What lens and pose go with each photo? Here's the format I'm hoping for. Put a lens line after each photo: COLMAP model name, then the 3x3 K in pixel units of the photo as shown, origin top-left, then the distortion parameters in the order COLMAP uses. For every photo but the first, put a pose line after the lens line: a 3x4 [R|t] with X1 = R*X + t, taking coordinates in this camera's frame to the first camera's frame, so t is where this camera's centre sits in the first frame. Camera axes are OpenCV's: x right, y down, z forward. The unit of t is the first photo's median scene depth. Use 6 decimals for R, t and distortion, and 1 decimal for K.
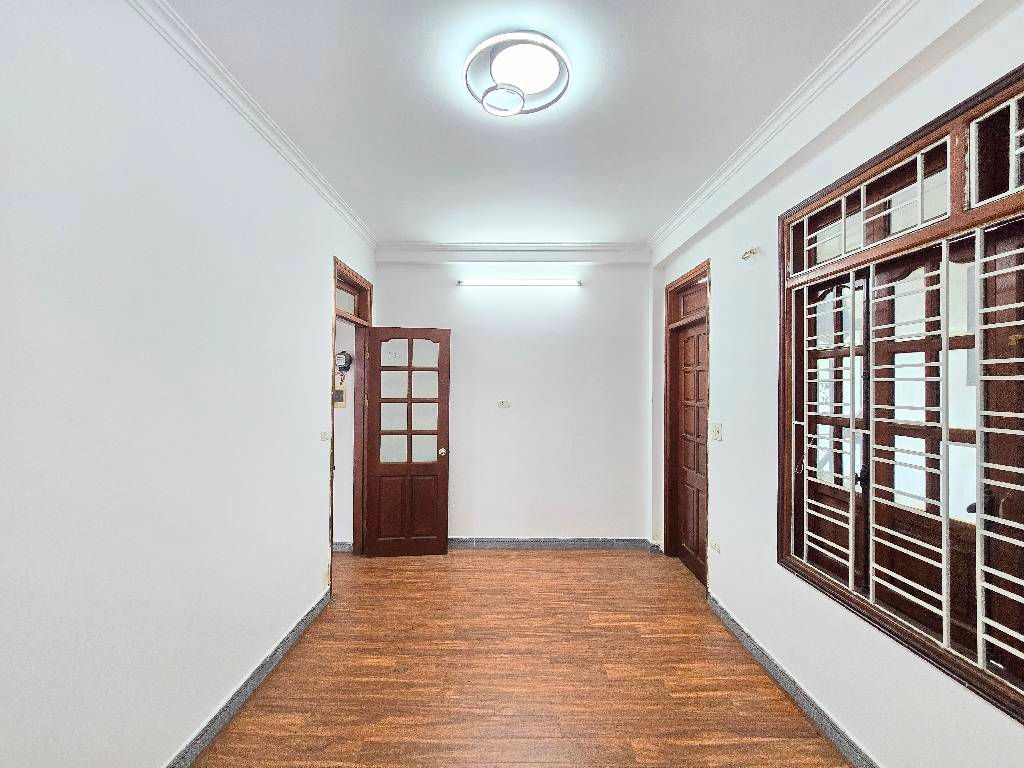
lens RADIAL K [[418.2, 0, 510.2], [0, 418.2, 381.5], [0, 0, 1]] dist [-0.002196, -0.000282]
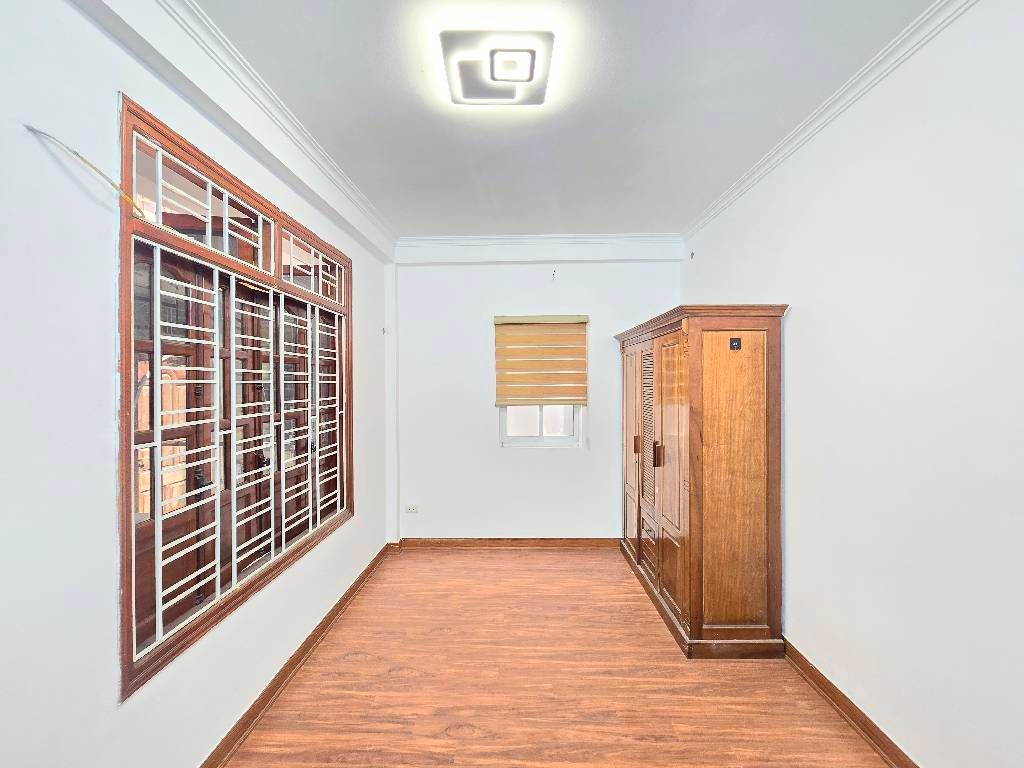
lens RADIAL K [[418.2, 0, 510.2], [0, 418.2, 381.5], [0, 0, 1]] dist [-0.002196, -0.000282]
pose [[-0.999765, 0.004458, 0.021211, 0.116019], [0.004367, 0.999981, -0.004326, 0.001774], [-0.021230, -0.004233, -0.999766, 1.973818]]
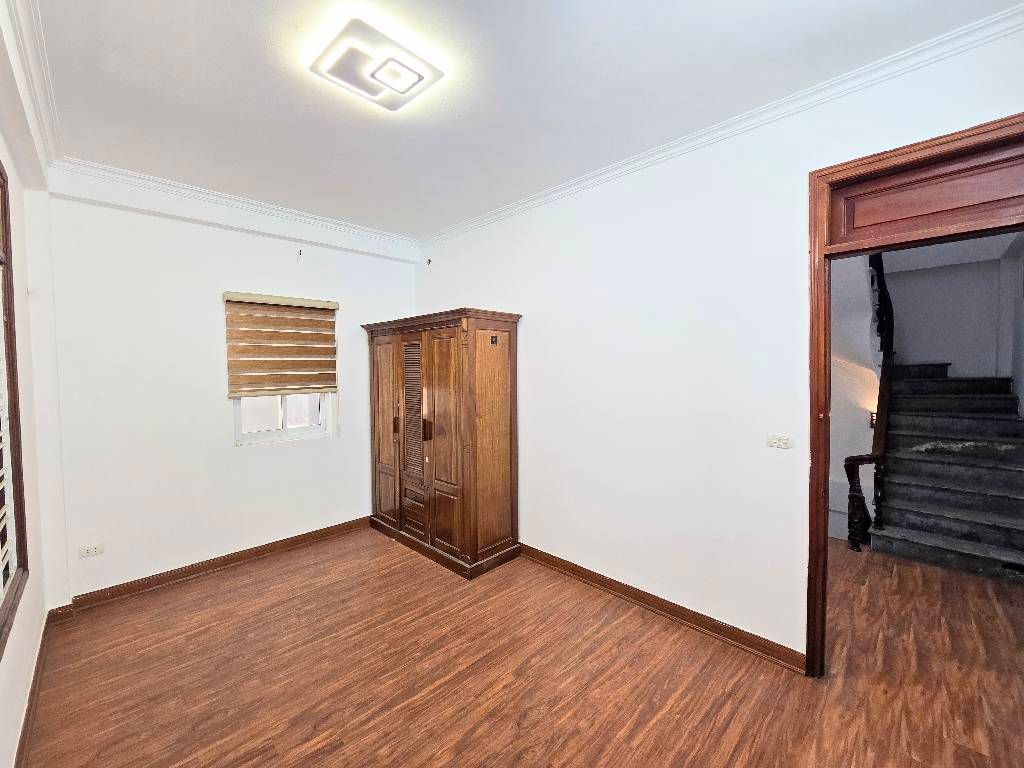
lens RADIAL K [[418.2, 0, 510.2], [0, 418.2, 381.5], [0, 0, 1]] dist [-0.002196, -0.000282]
pose [[-0.708179, 0.029611, -0.705412, 0.661591], [0.011431, 0.999470, 0.030479, 0.004489], [0.705941, 0.013520, -0.708142, 1.966049]]
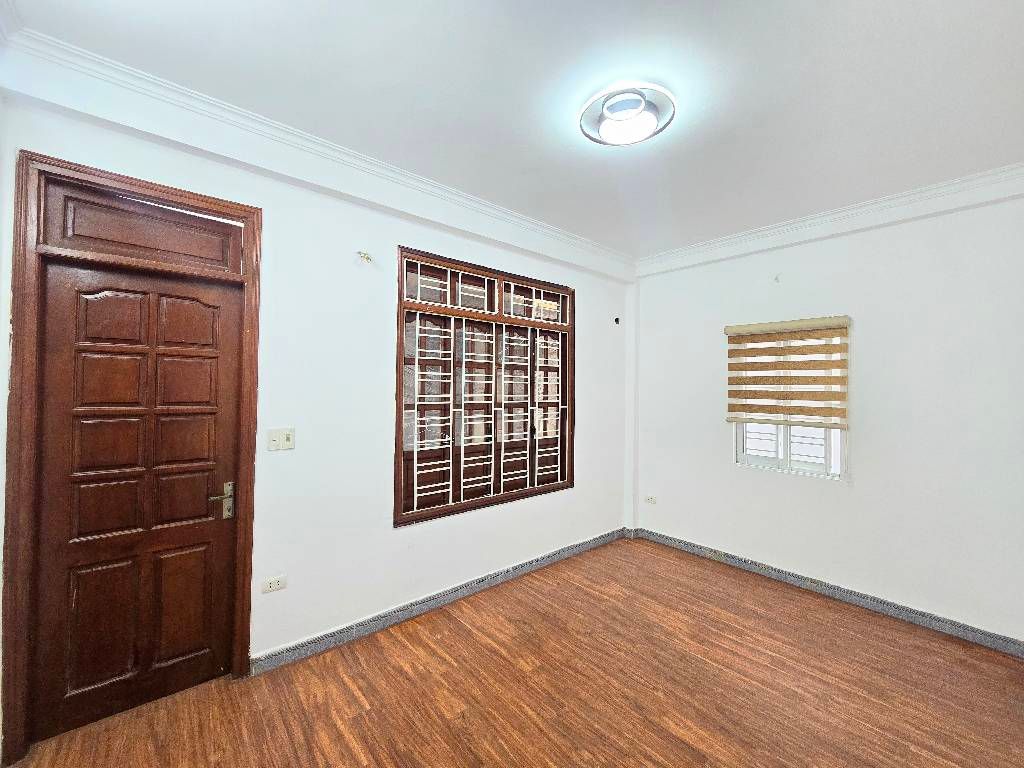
lens RADIAL K [[418.2, 0, 510.2], [0, 418.2, 381.5], [0, 0, 1]] dist [-0.002196, -0.000282]
pose [[-0.643400, -0.008798, 0.765480, -0.651141], [-0.021619, 0.999744, -0.006681, 0.003751], [-0.765225, -0.020848, -0.643425, 1.937854]]
